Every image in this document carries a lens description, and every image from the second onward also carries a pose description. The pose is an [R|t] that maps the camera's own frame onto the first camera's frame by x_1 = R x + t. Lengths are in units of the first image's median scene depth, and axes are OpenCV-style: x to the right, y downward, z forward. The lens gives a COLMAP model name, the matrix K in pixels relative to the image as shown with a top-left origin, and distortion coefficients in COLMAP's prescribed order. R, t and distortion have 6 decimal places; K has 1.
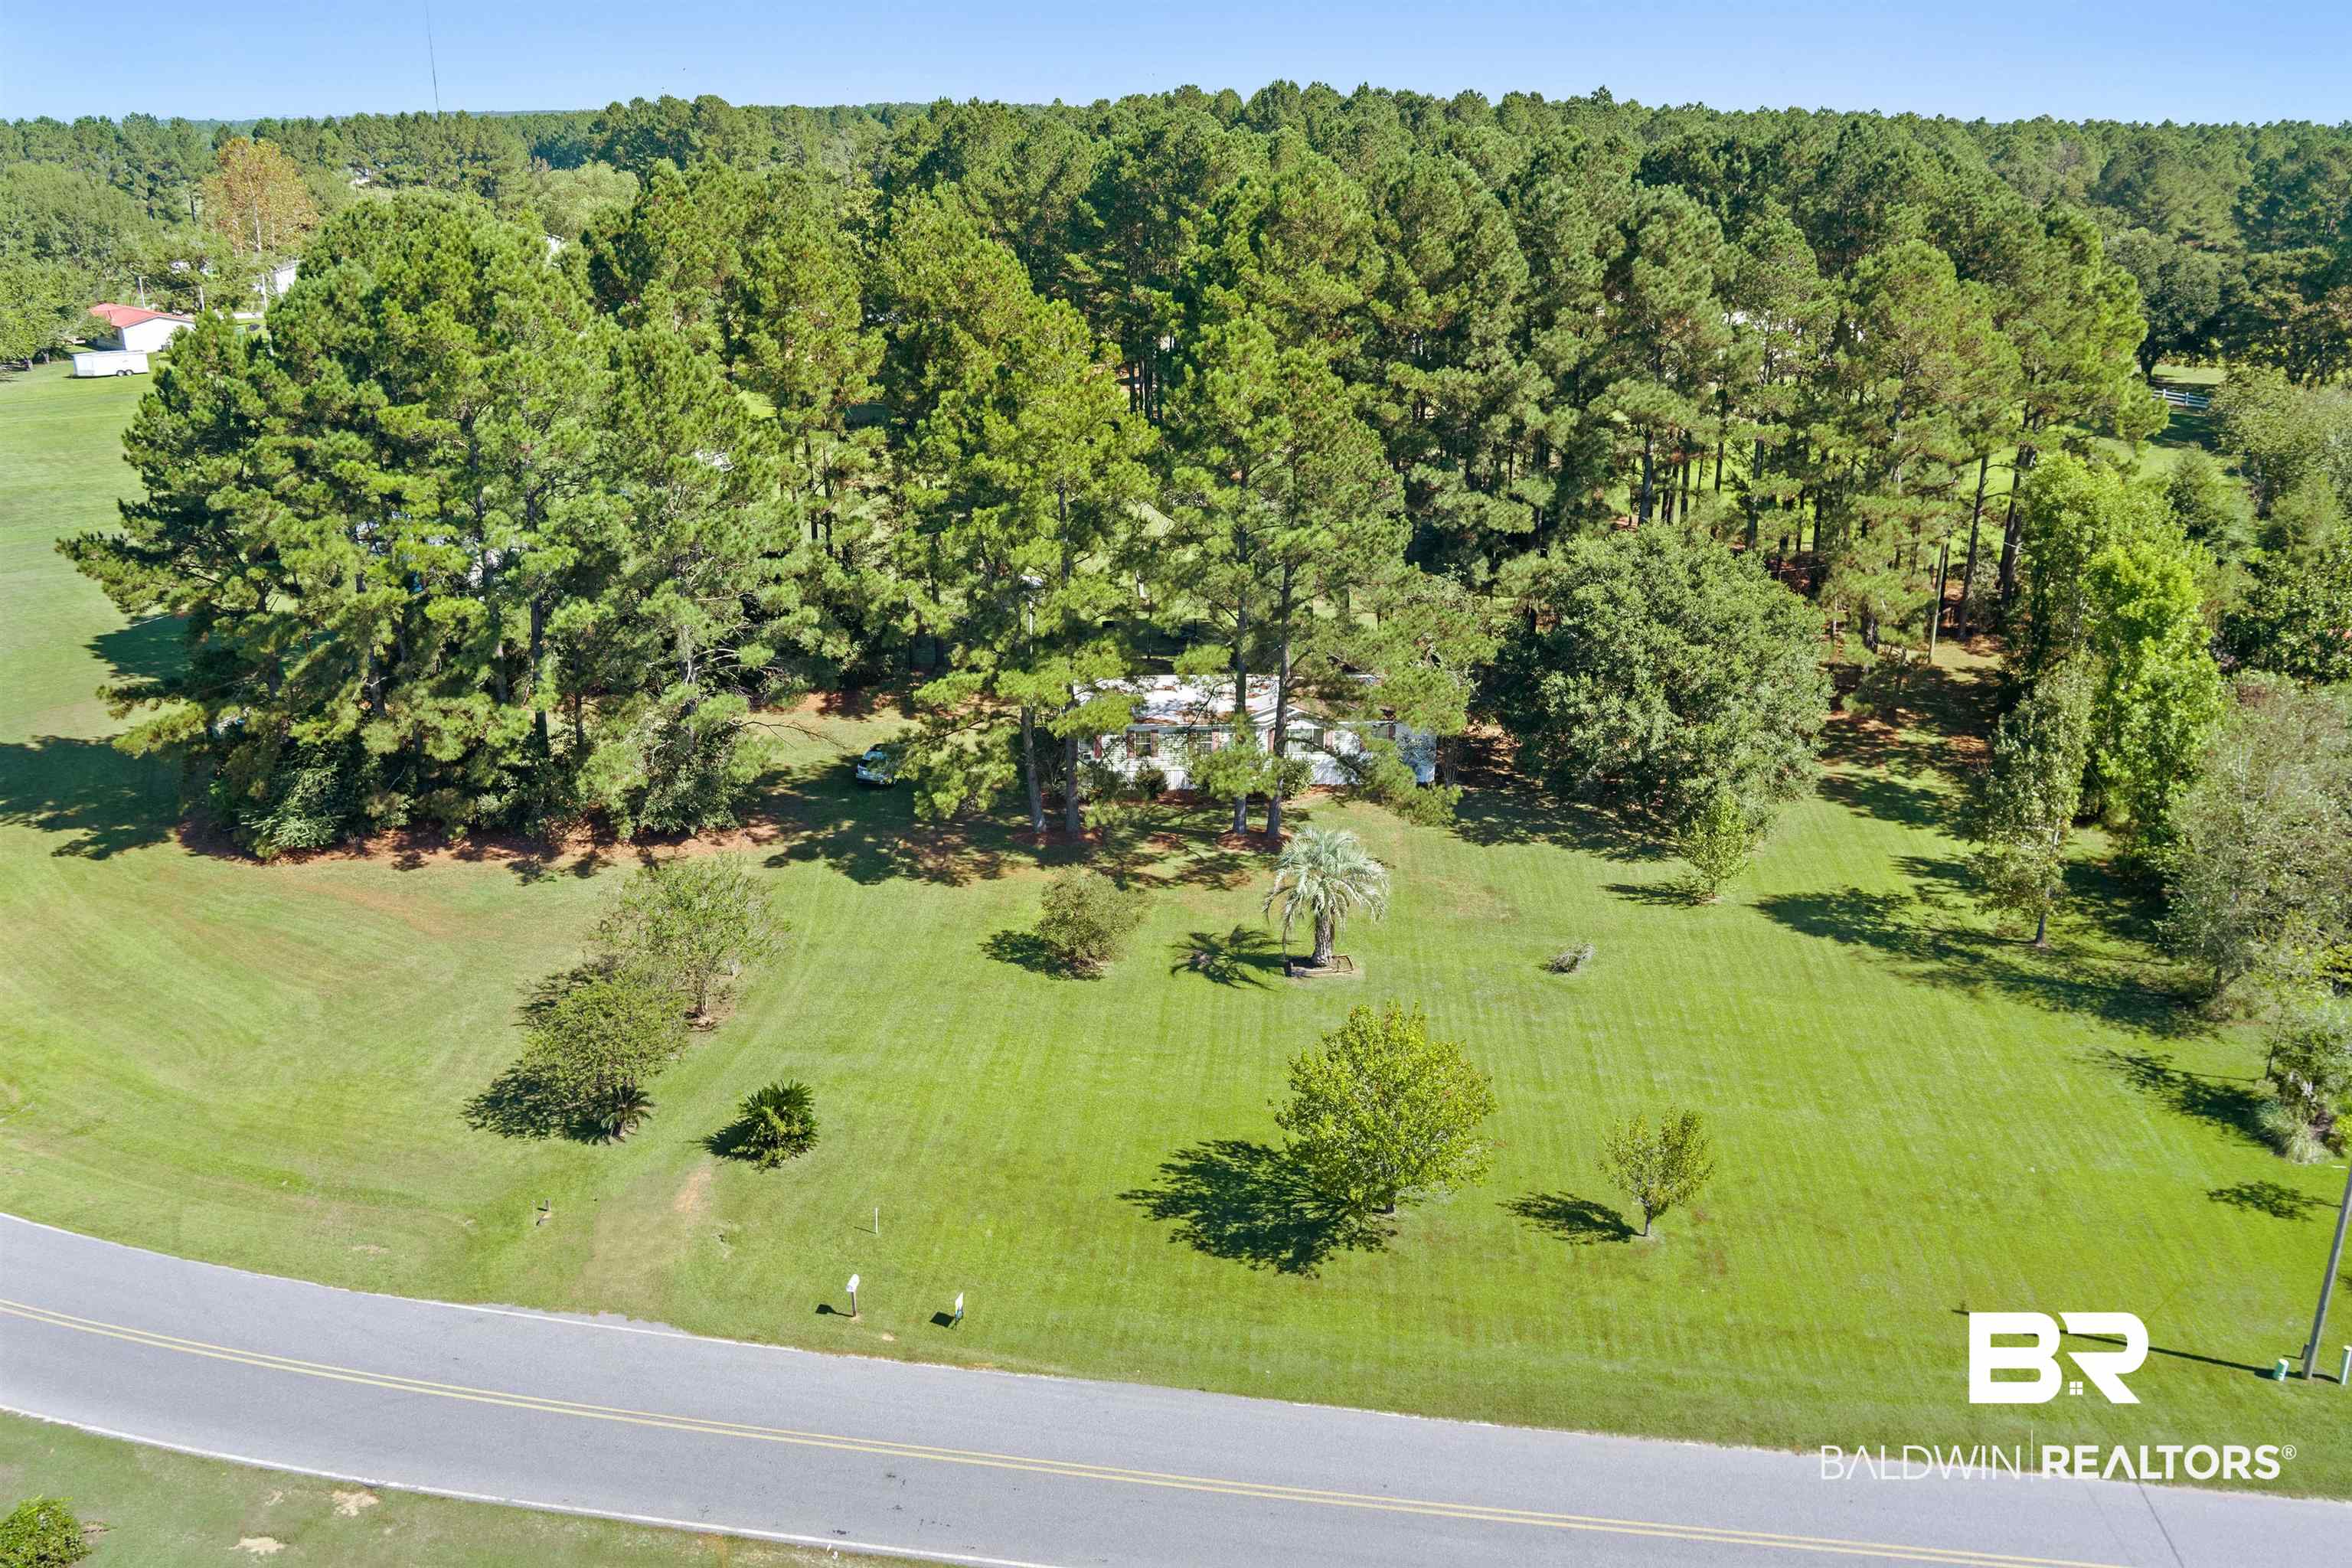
lens RADIAL K [[1897.6, 0, 1186.5], [0, 1897.6, 774.2], [0, 0, 1]] dist [-0.074926, 0.023132]
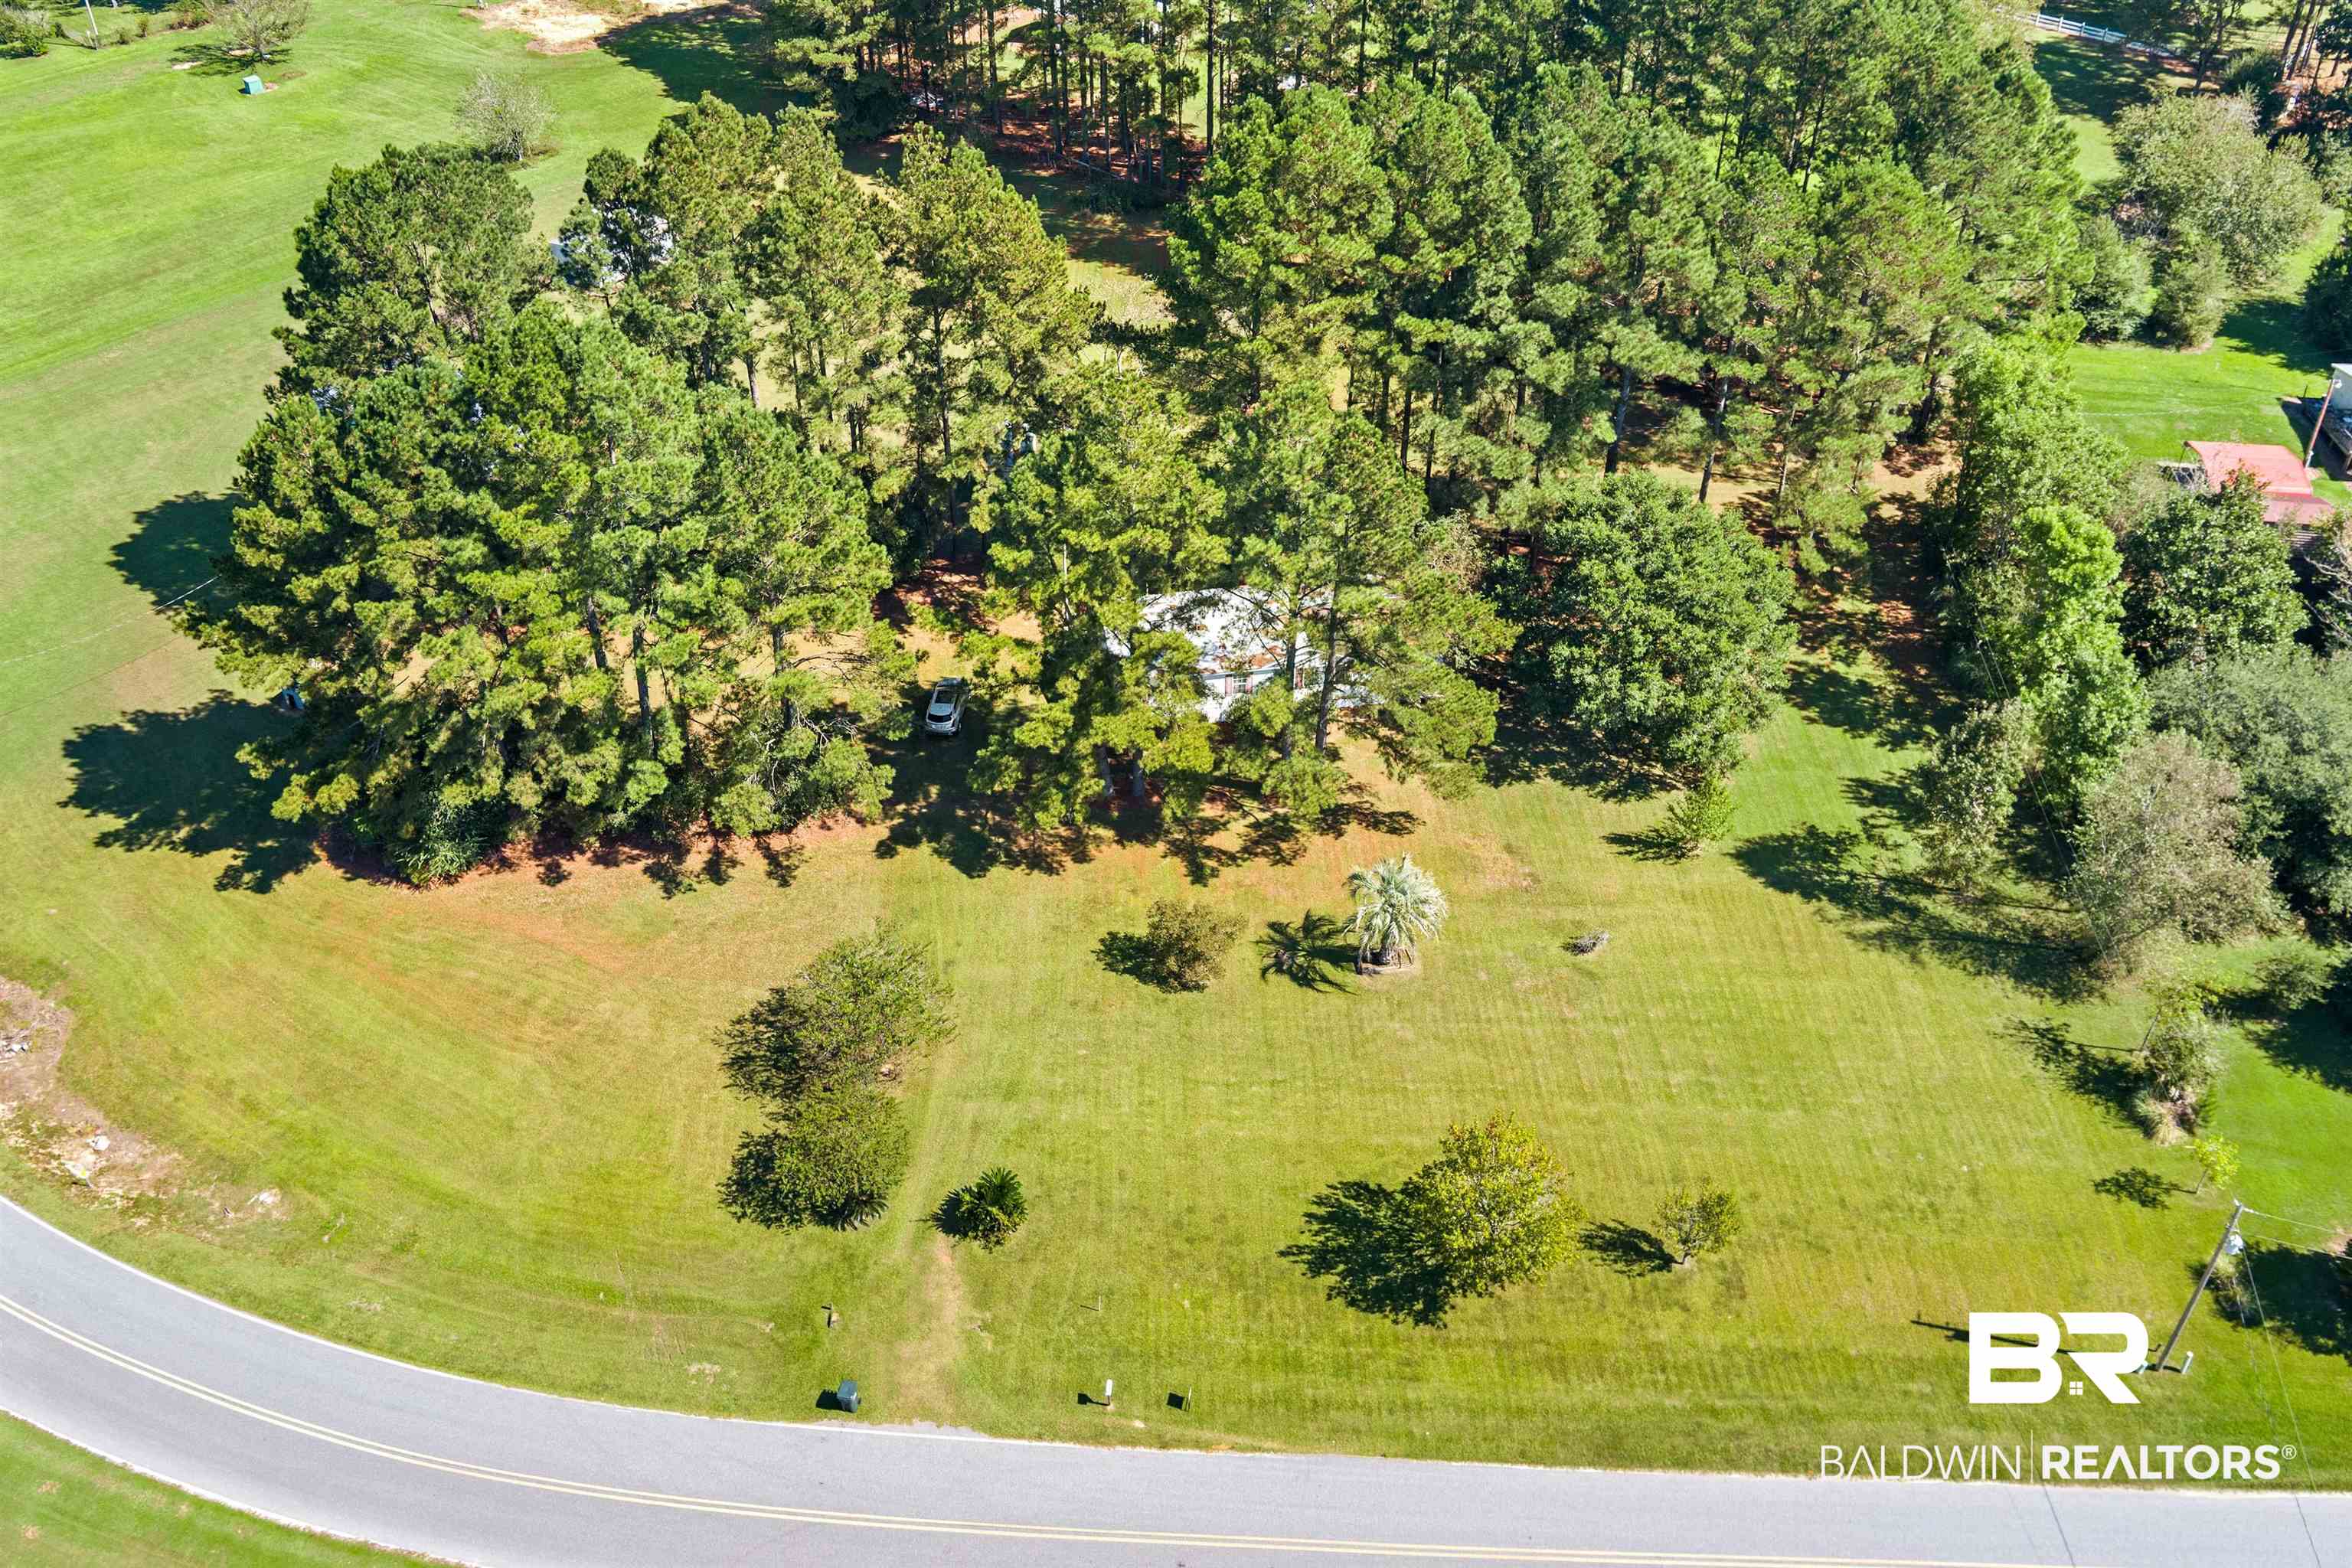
lens RADIAL K [[1897.6, 0, 1166.8], [0, 1897.6, 774.1], [0, 0, 1]] dist [-0.074926, 0.023132]
pose [[0.995253, -0.065329, 0.072130, -0.140581], [0.039818, 0.949667, 0.310720, -0.375498], [-0.088799, -0.306373, 0.947761, -0.082686]]
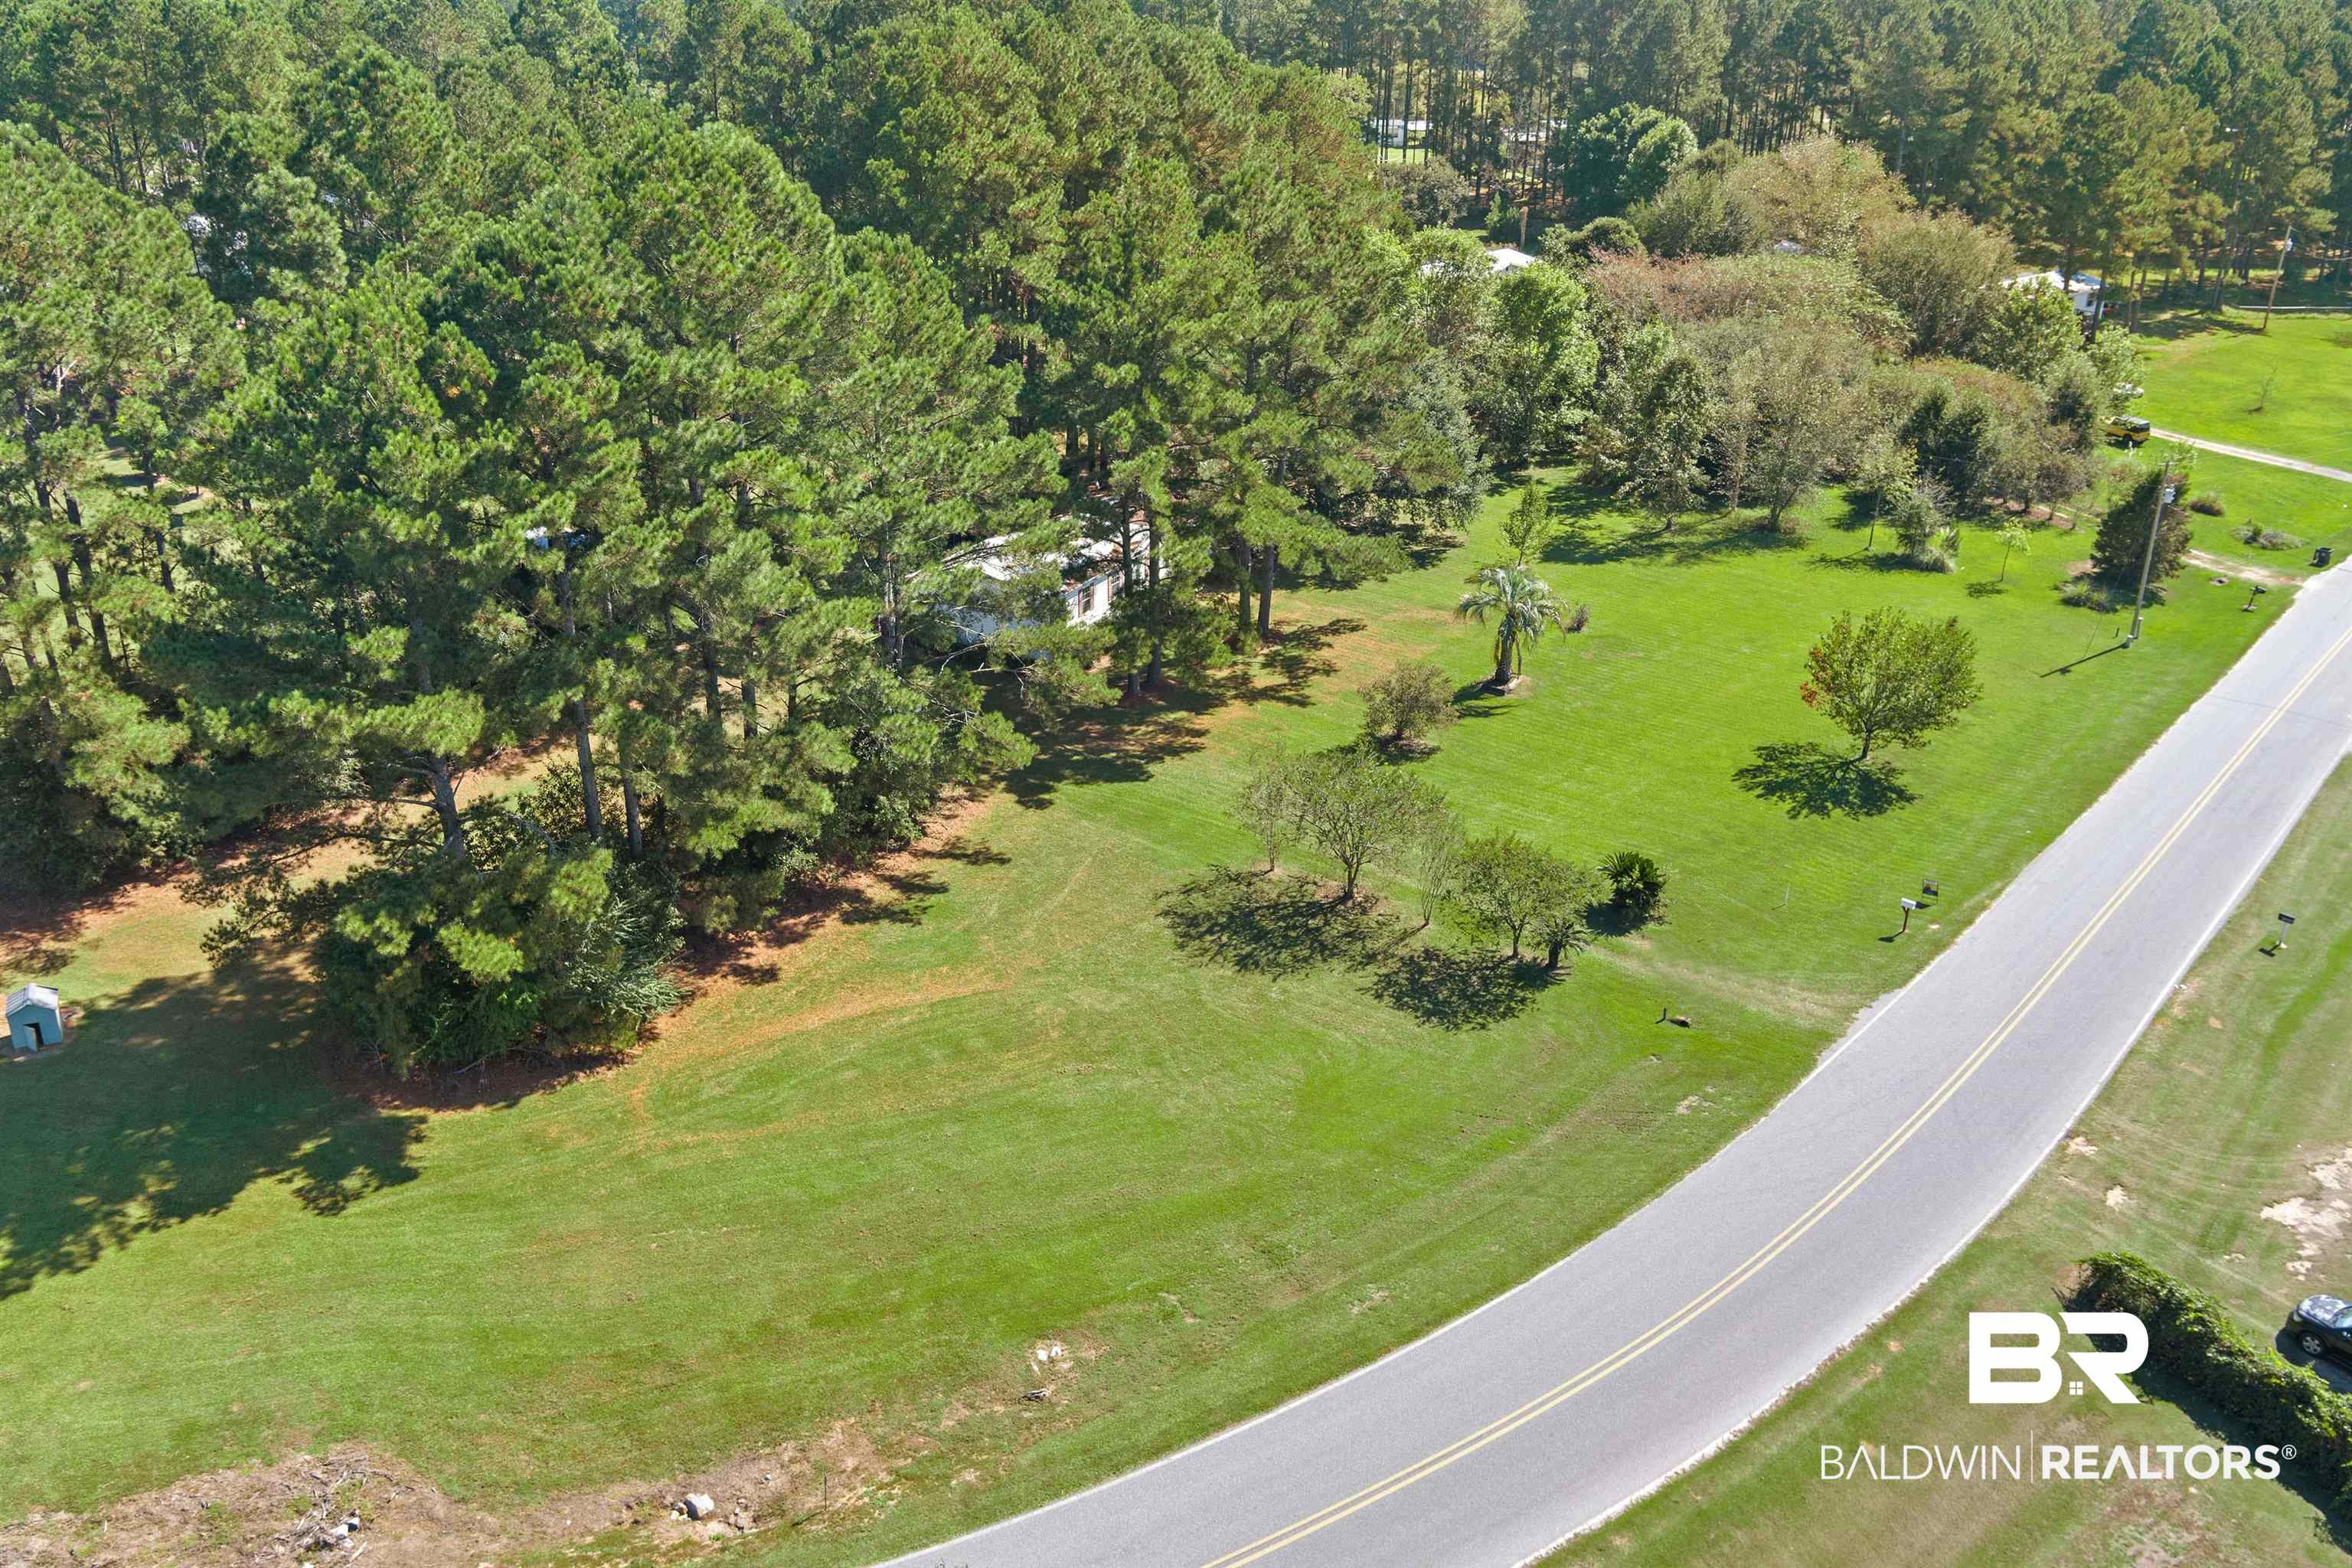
lens RADIAL K [[1897.6, 0, 1175.5], [0, 1897.6, 782.4], [0, 0, 1]] dist [-0.074926, 0.023132]
pose [[0.535069, -0.344858, 0.771216, -0.979454], [0.280988, 0.933562, 0.222504, -0.164686], [-0.796710, 0.097648, 0.596421, 0.429137]]
